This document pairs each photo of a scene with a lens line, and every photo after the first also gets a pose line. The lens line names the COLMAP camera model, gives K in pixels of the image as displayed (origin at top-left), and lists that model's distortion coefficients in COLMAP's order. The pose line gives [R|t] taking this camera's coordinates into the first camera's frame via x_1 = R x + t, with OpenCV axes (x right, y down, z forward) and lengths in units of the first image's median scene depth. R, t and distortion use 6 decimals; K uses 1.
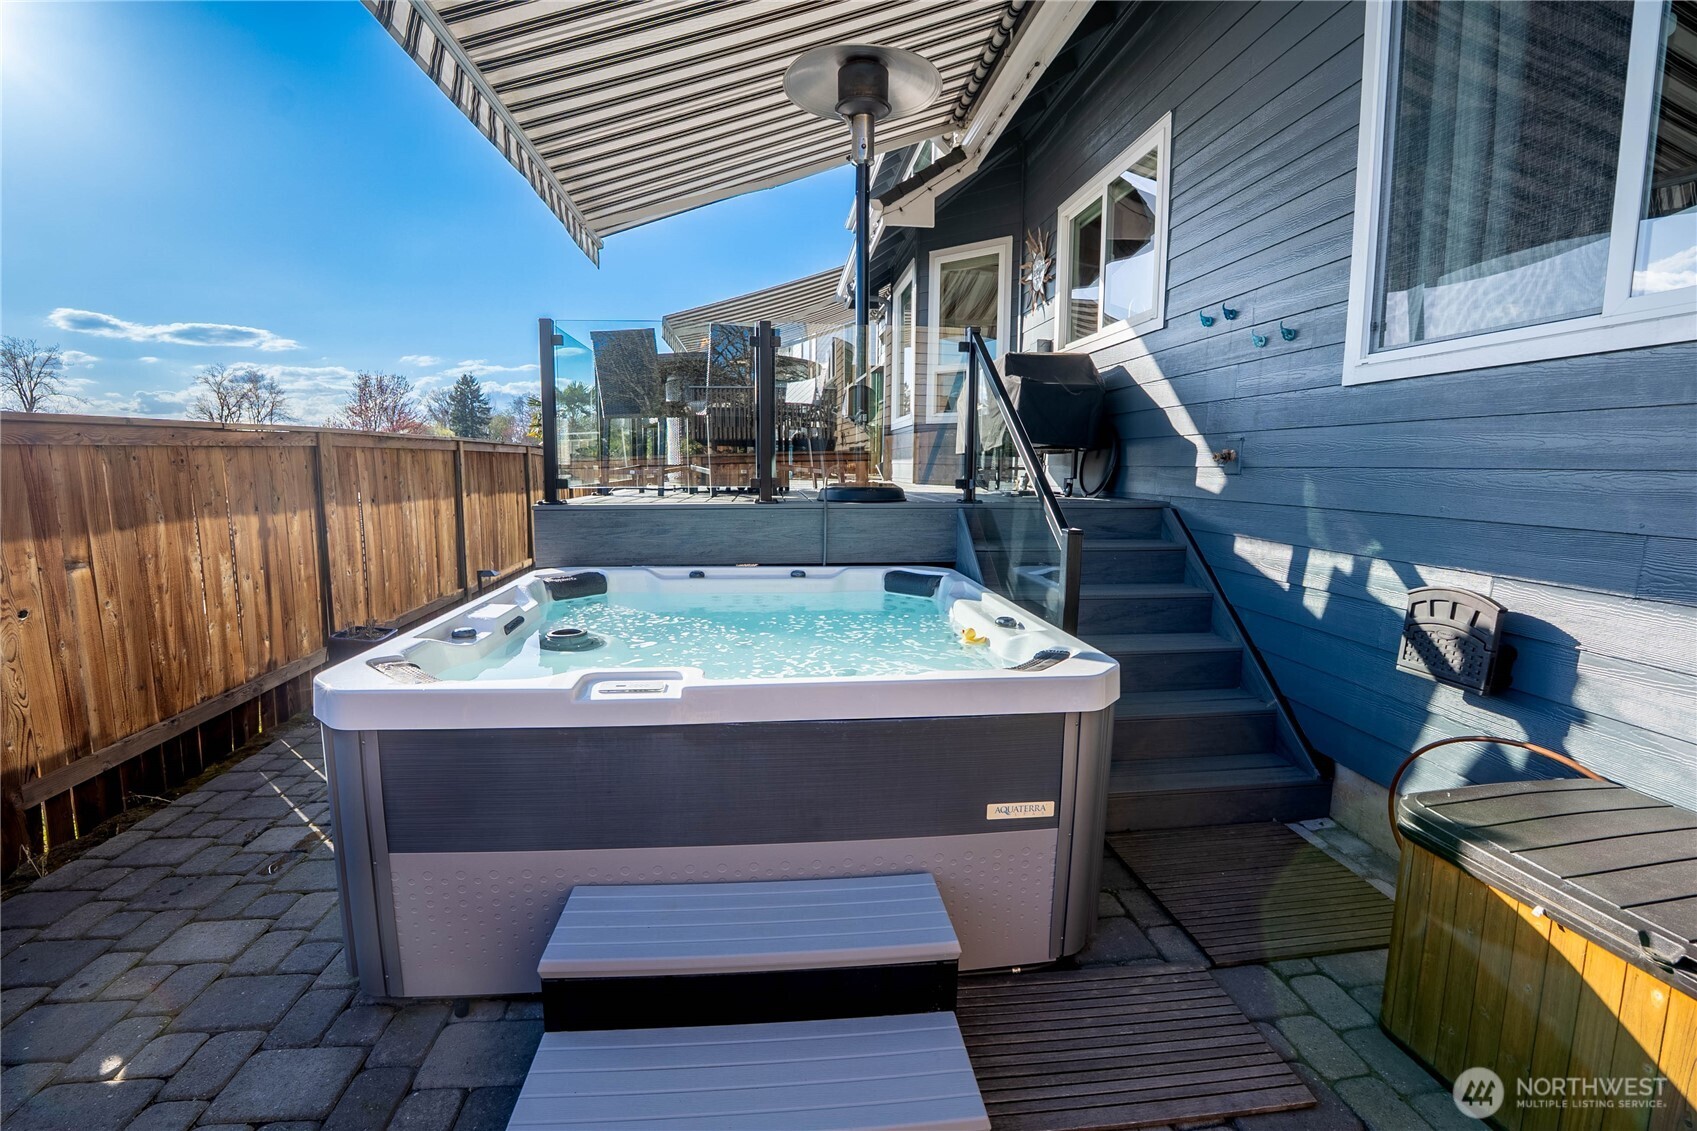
lens RADIAL K [[747.1, 0, 848.1], [0, 747.1, 569.0], [0, 0, 1]] dist [-0.067533, 0.014068]
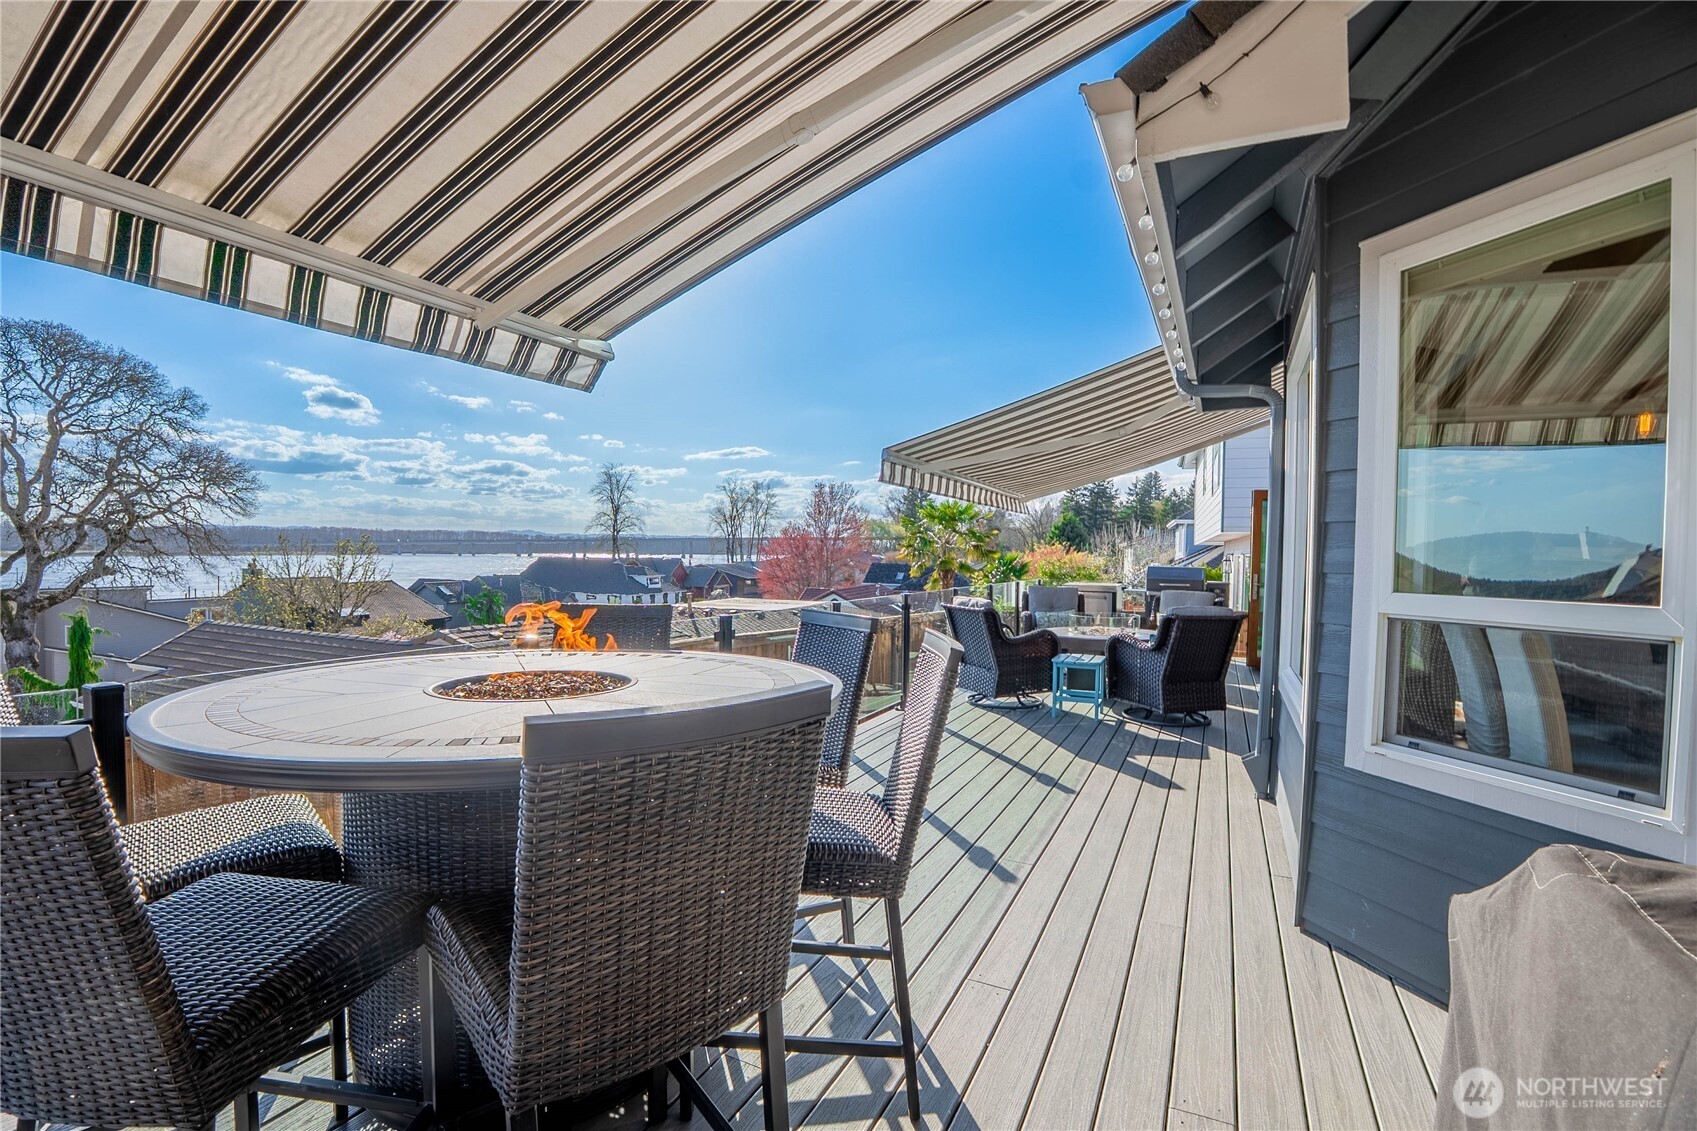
lens RADIAL K [[747.1, 0, 848.1], [0, 747.1, 569.0], [0, 0, 1]] dist [-0.067533, 0.014068]
pose [[0.838295, 0.017885, -0.544924, 0.192207], [-0.084412, 0.991668, -0.097310, -0.478108], [0.538643, 0.127573, 0.832820, 1.271036]]
